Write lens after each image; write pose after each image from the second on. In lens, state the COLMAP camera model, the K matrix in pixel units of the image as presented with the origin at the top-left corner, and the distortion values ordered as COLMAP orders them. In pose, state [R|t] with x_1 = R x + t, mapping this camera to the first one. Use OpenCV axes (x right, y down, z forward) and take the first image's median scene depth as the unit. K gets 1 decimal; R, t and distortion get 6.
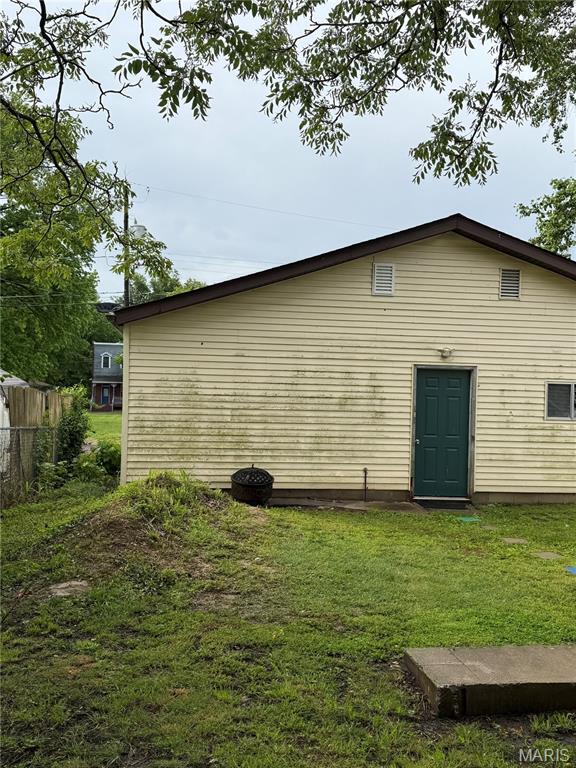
lens RADIAL K [[746.0, 0, 287.3], [0, 746.0, 388.1], [0, 0, 1]] dist [0.074731, 0.000000]
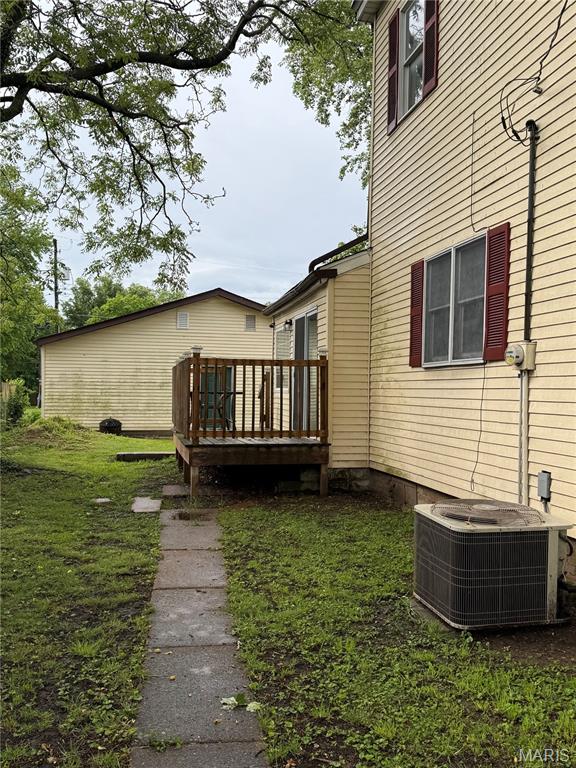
lens RADIAL K [[746.0, 0, 288.5], [0, 746.0, 380.4], [0, 0, 1]] dist [0.074731, 0.000000]
pose [[0.998076, -0.009305, 0.061294, 0.284659], [0.009710, 0.999933, -0.006323, 0.022307], [-0.061231, 0.006906, 0.998100, -0.935315]]
